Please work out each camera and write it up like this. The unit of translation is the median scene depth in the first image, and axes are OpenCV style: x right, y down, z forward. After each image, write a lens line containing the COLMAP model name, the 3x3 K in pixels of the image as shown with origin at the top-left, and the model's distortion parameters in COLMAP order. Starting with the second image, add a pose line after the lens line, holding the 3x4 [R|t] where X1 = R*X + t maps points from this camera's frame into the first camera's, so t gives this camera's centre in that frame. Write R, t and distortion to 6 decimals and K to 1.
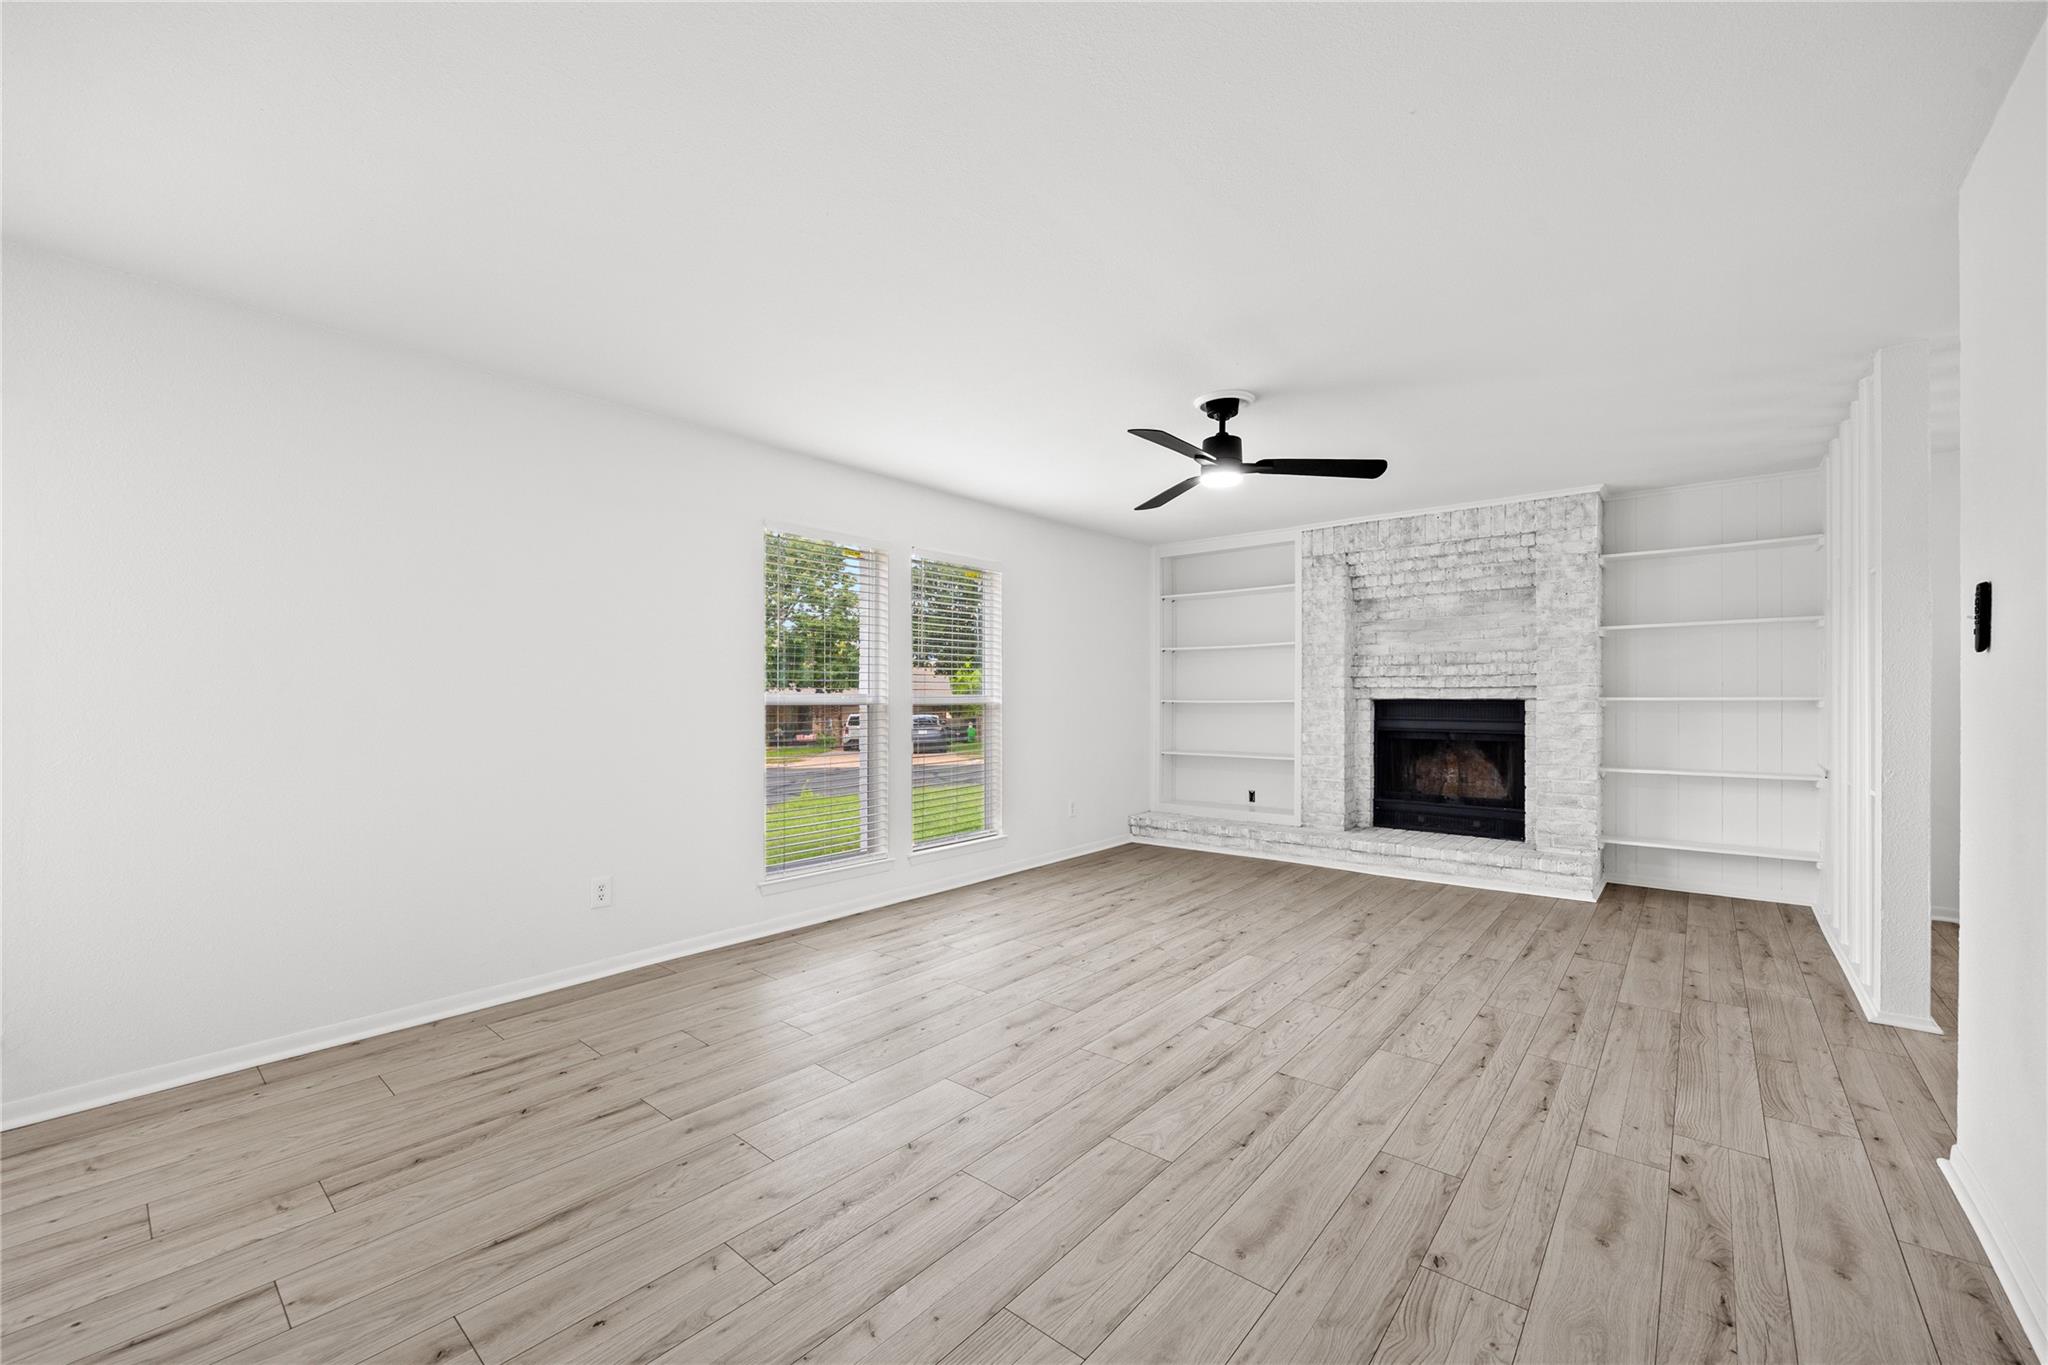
lens RADIAL K [[824.7, 0, 1006.9], [0, 824.7, 713.7], [0, 0, 1]] dist [-0.010085, -0.000418]
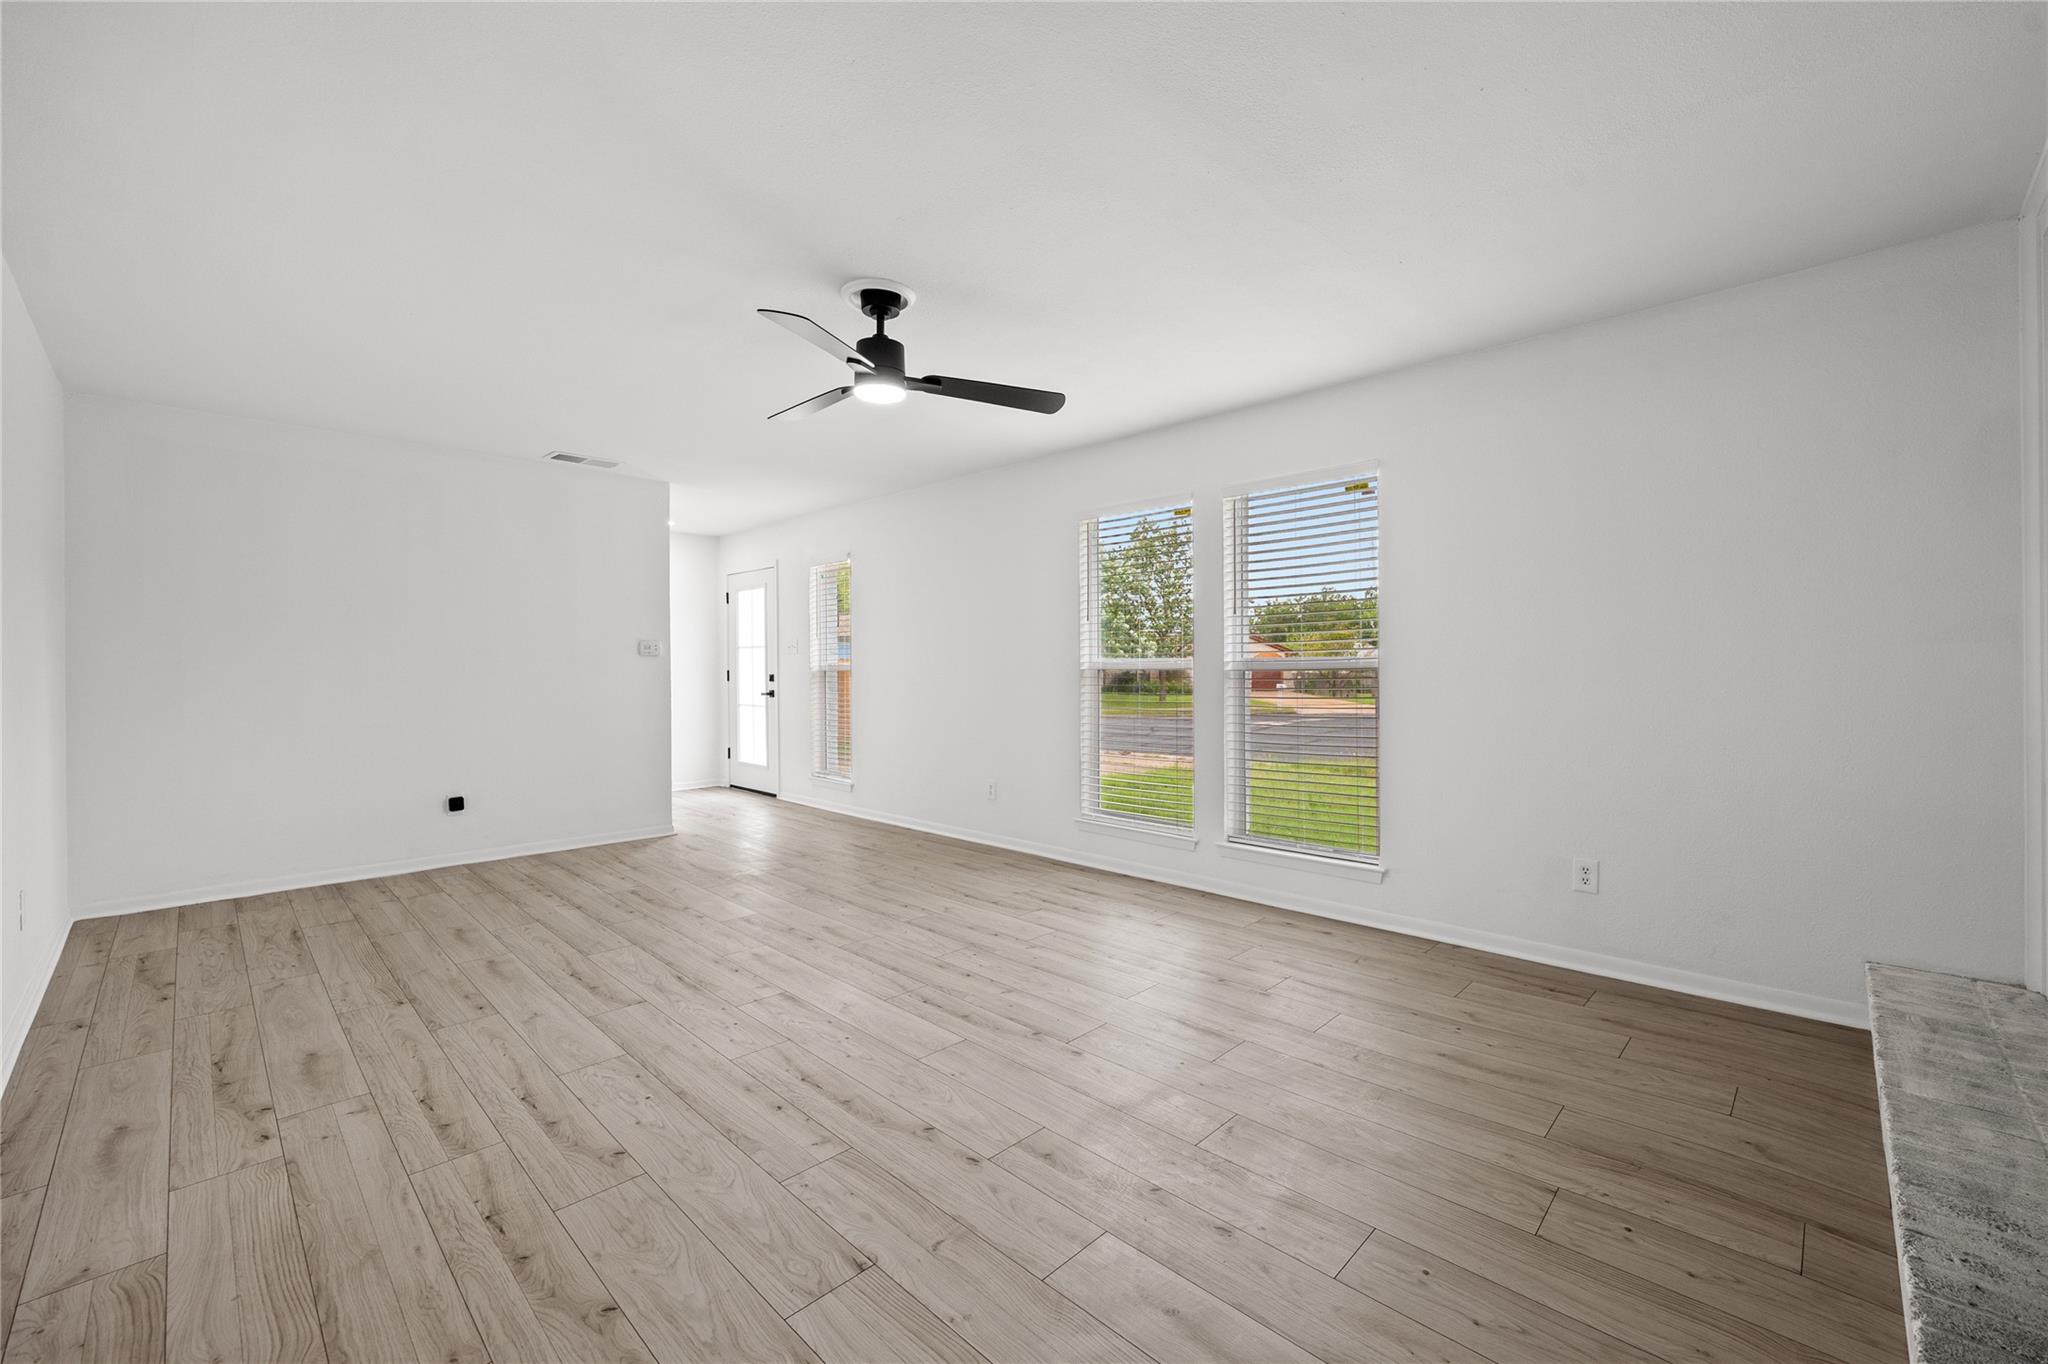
lens RADIAL K [[824.7, 0, 1040.7], [0, 824.7, 673.6], [0, 0, 1]] dist [-0.010085, -0.000418]
pose [[-0.059053, 0.013262, -0.998167, 1.366154], [-0.013476, 0.999810, 0.014081, -0.030829], [0.998164, 0.014283, -0.058864, 1.550817]]
